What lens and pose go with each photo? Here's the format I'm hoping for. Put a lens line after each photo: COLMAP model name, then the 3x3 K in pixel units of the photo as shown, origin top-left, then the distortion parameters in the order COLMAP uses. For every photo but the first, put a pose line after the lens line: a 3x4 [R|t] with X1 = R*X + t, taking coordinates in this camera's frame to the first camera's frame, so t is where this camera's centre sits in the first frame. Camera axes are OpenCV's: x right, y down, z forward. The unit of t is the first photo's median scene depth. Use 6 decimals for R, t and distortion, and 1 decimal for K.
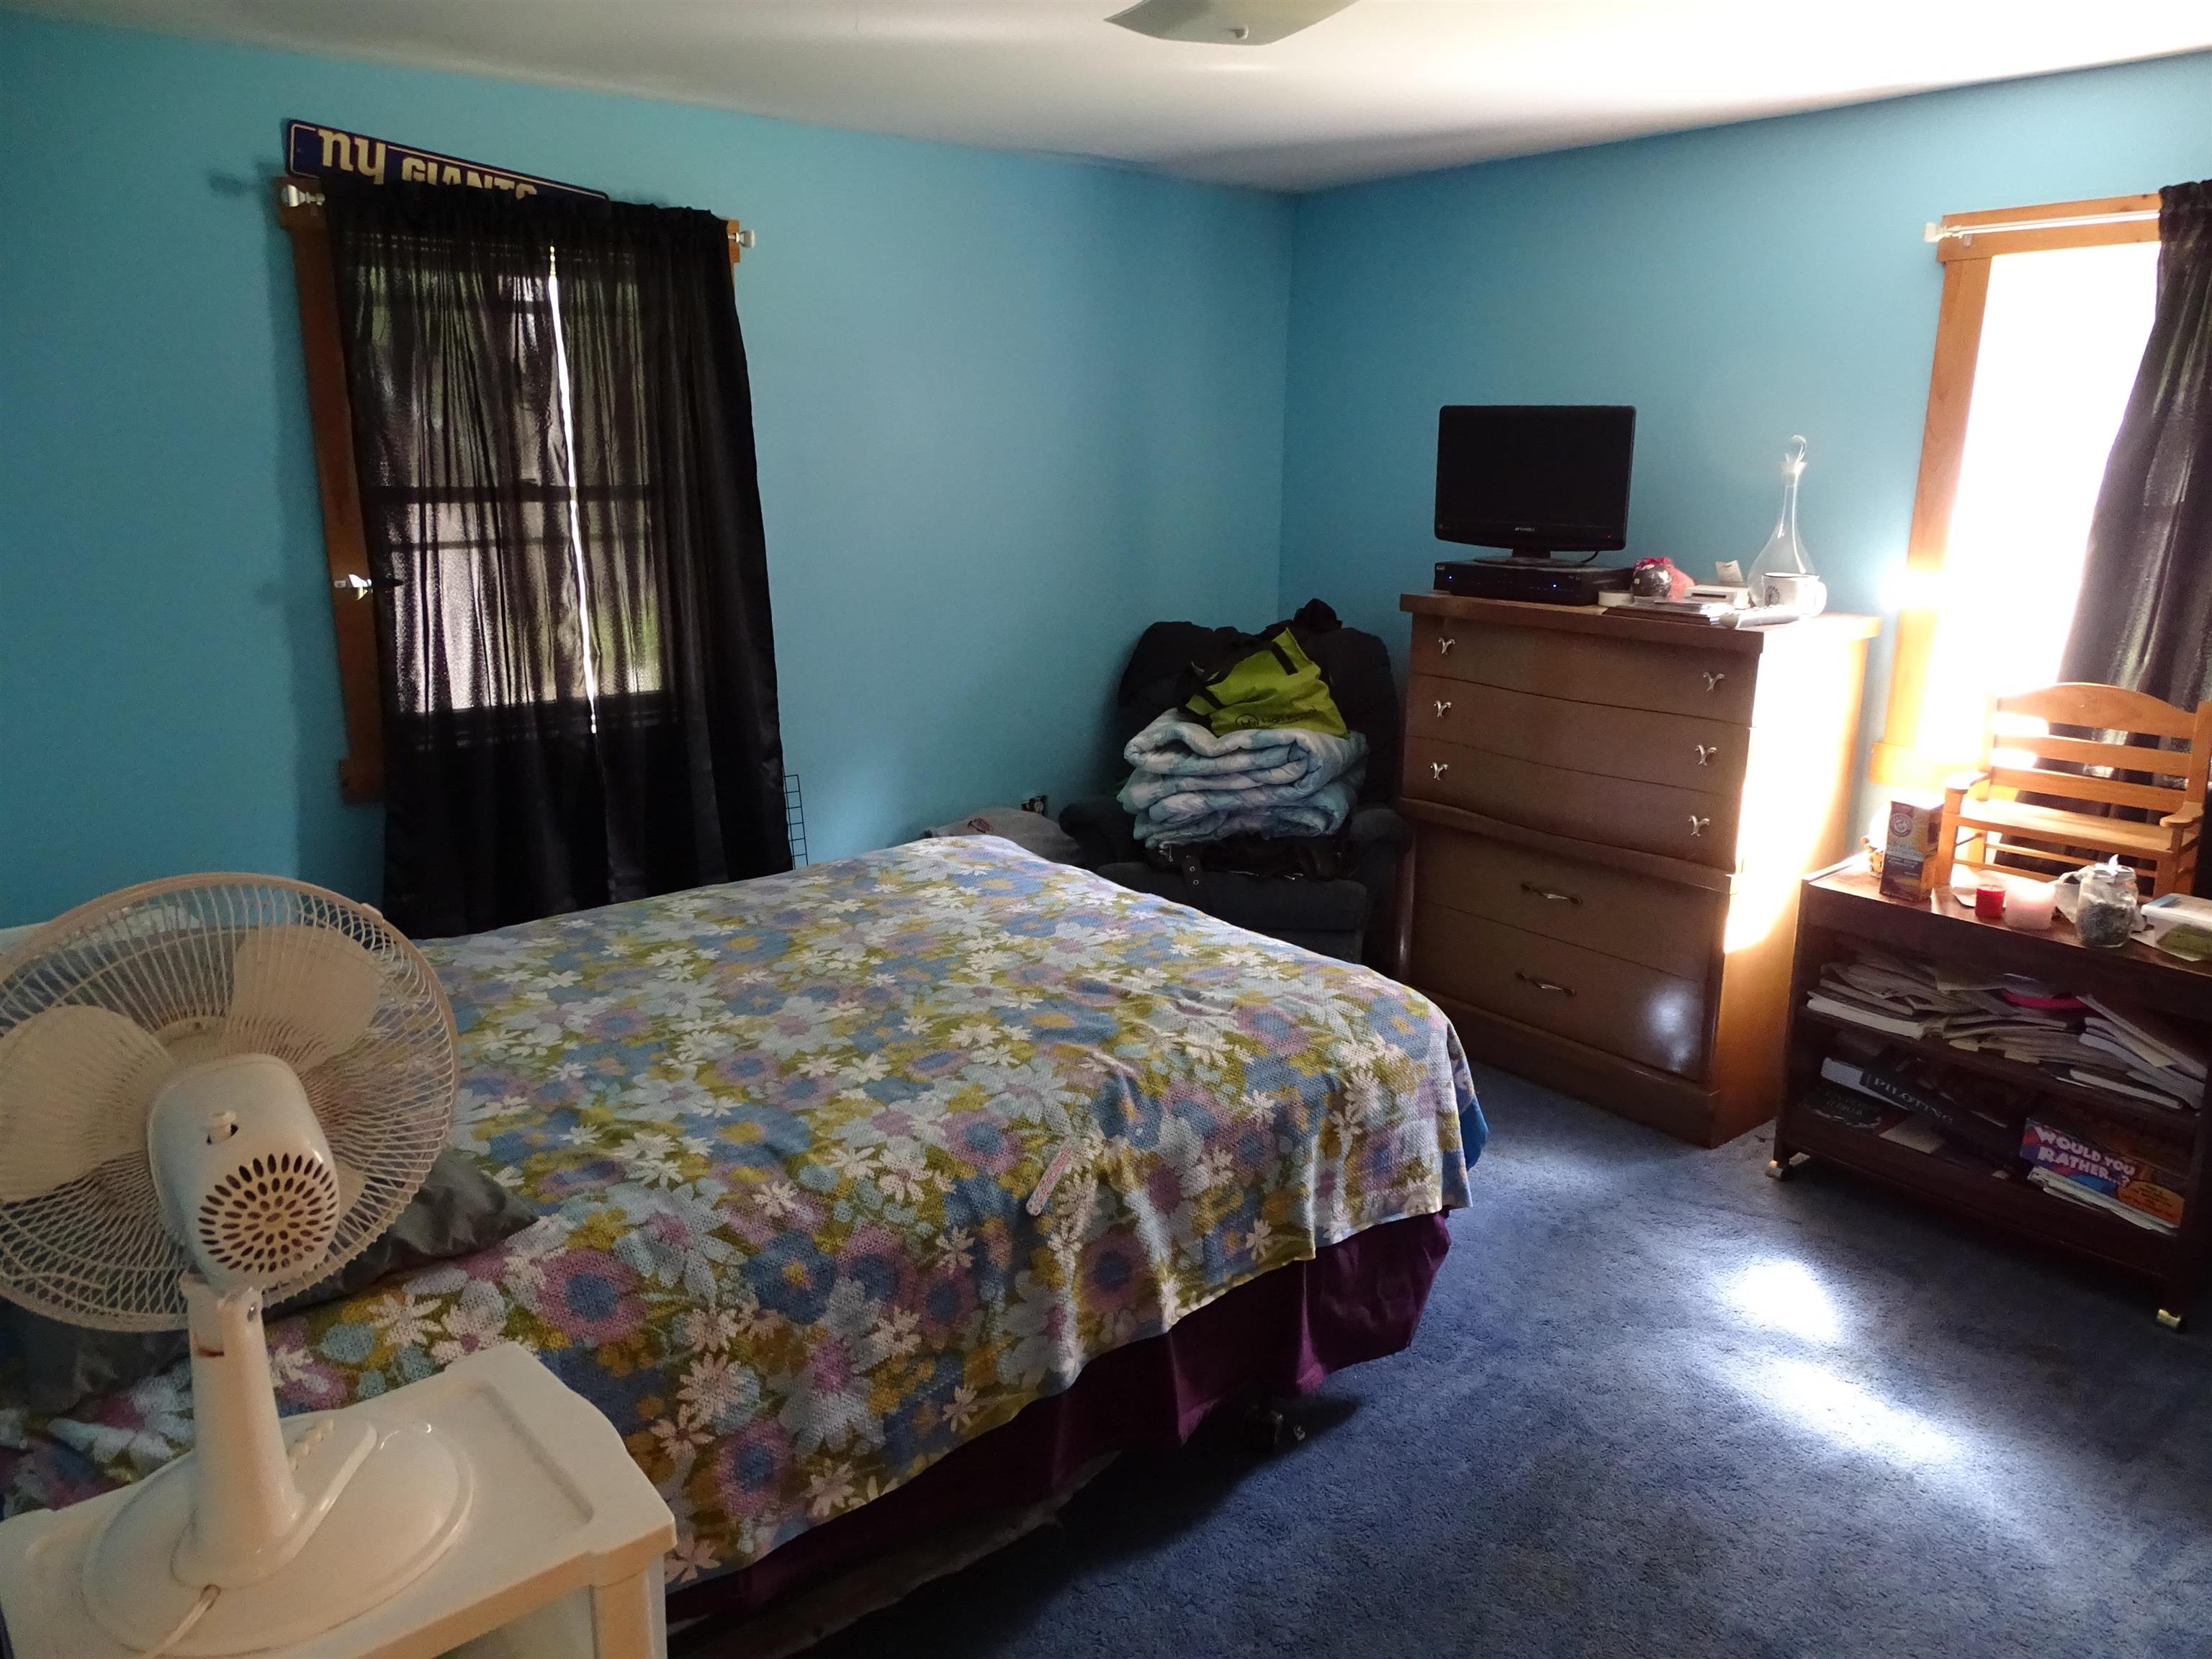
lens RADIAL K [[1578.5, 0, 1096.2], [0, 1578.5, 819.7], [0, 0, 1]] dist [0.009413, -0.010679]
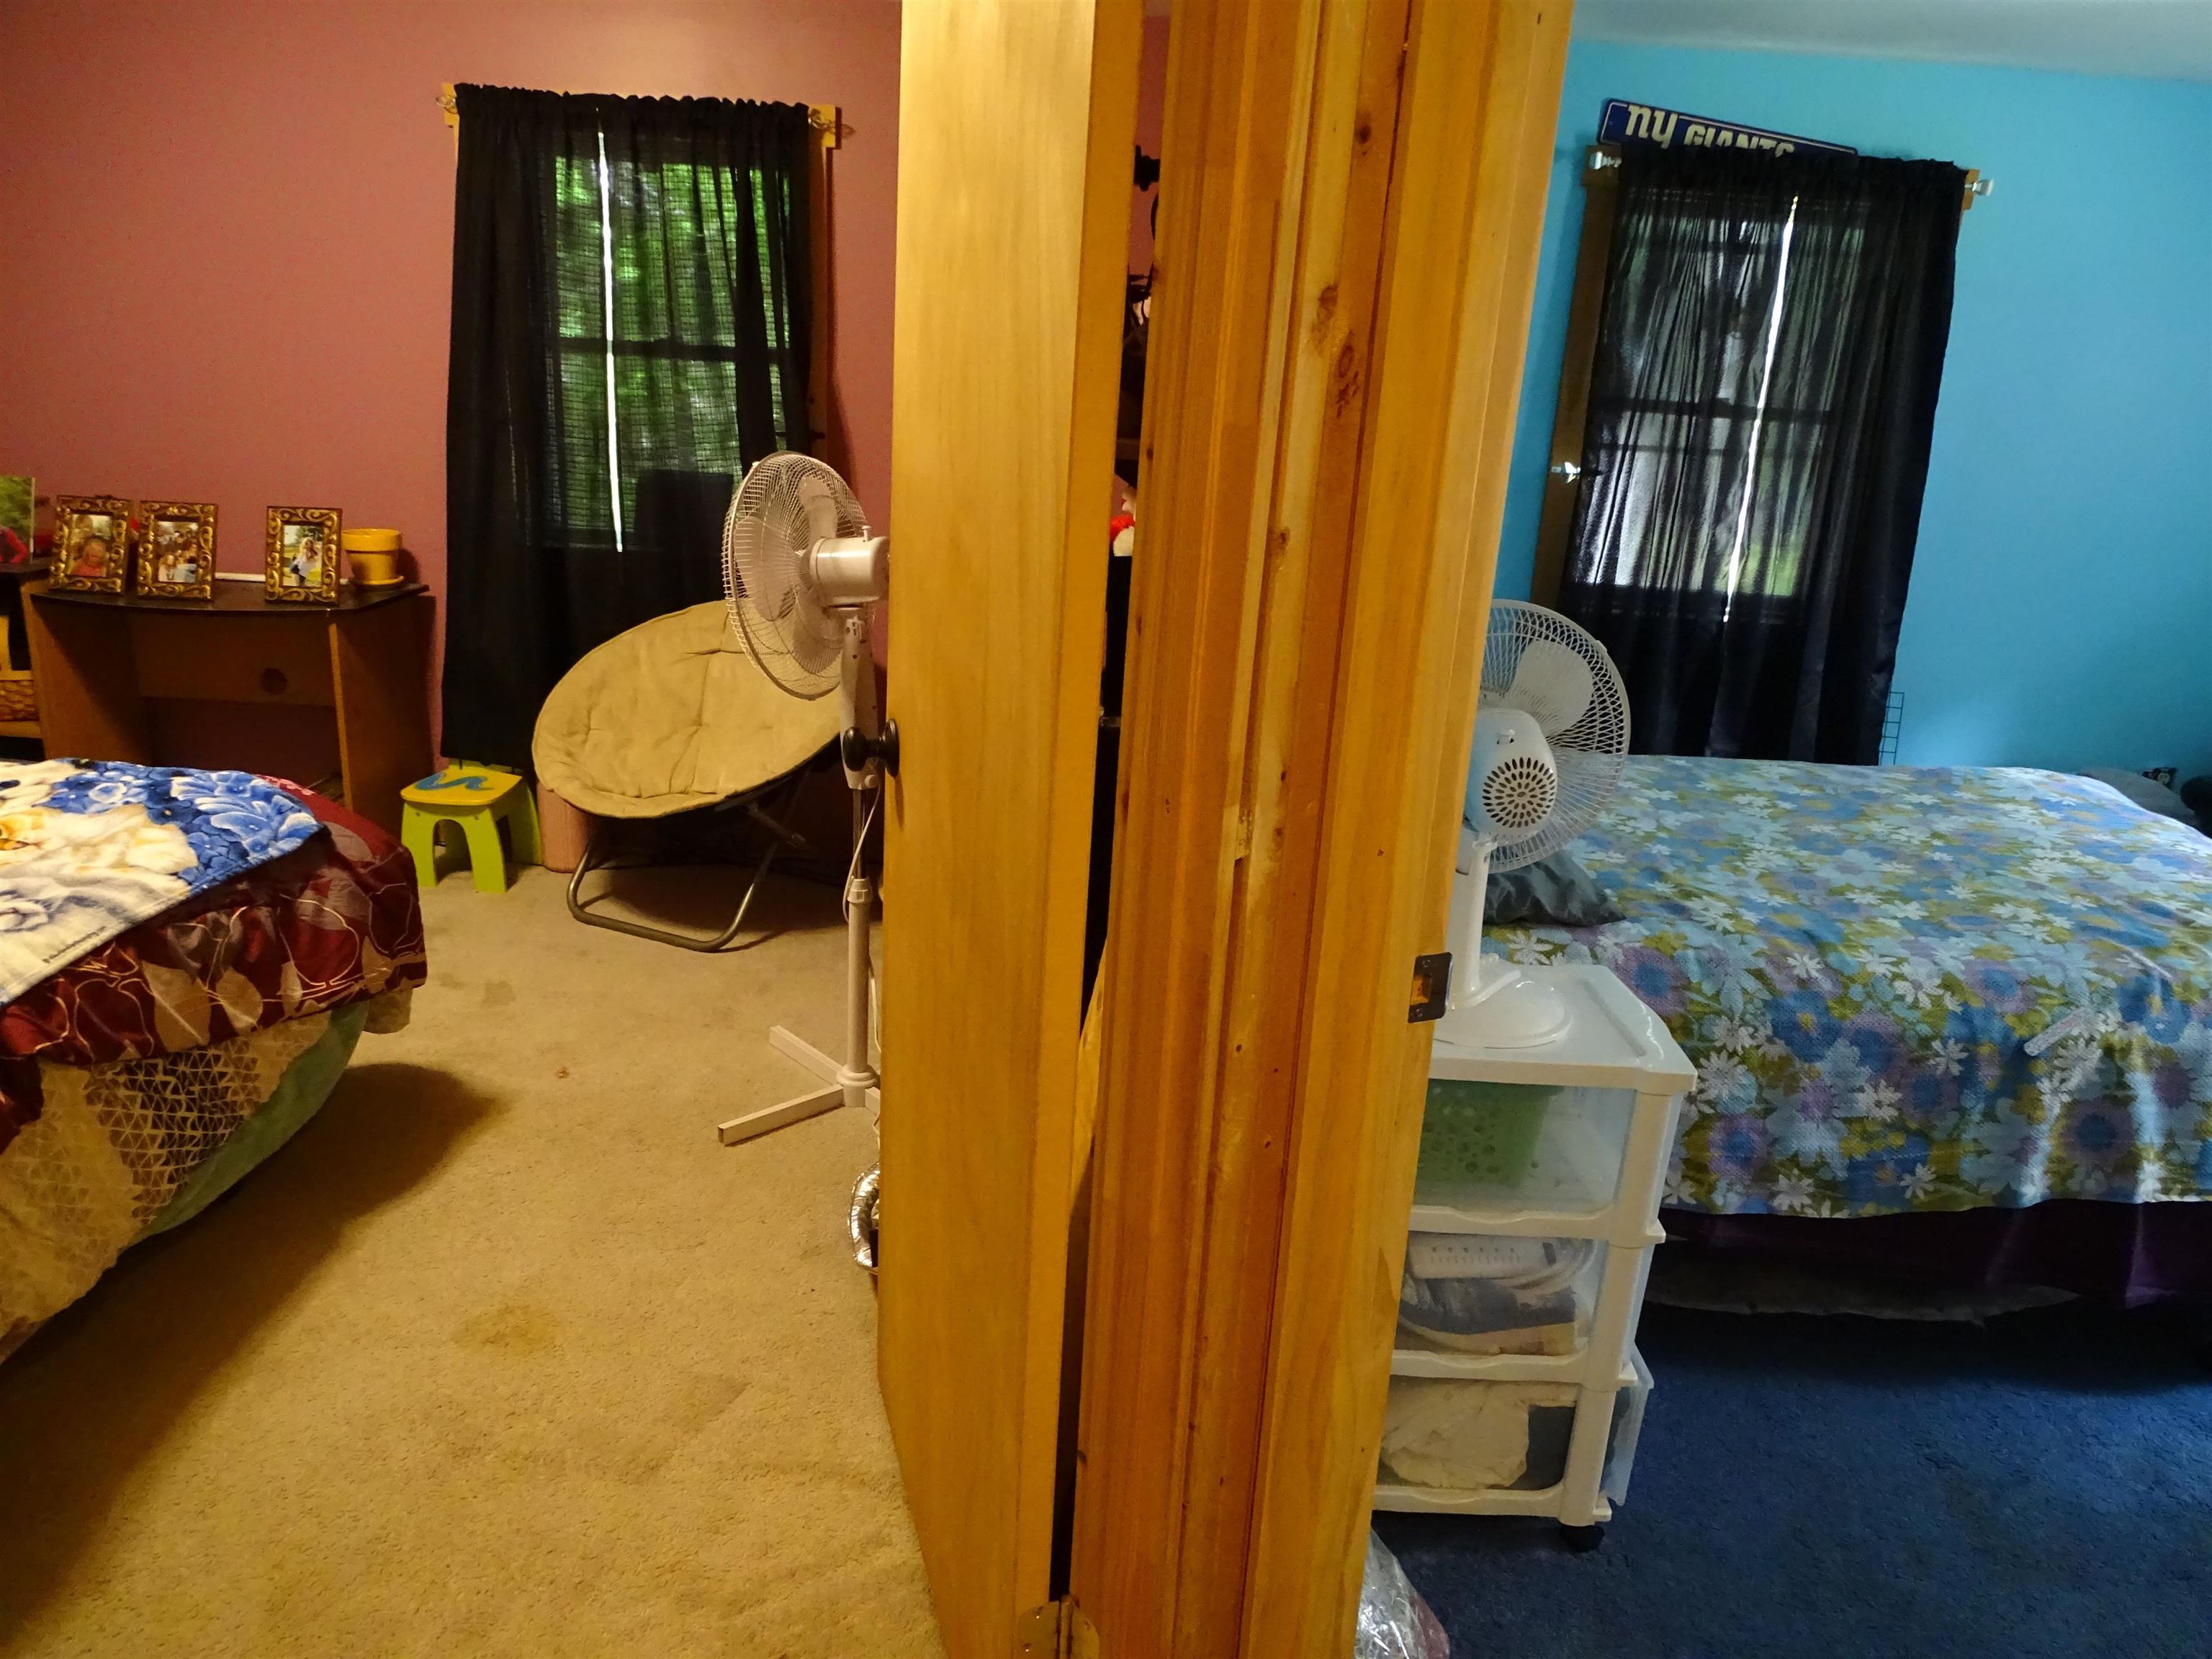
lens RADIAL K [[1578.5, 0, 1096.2], [0, 1578.5, 819.7], [0, 0, 1]] dist [0.009413, -0.010679]
pose [[0.773236, 0.228052, -0.591690, 0.070080], [-0.204521, 0.972918, 0.107713, 0.087287], [0.600230, 0.037725, 0.798937, -0.308747]]
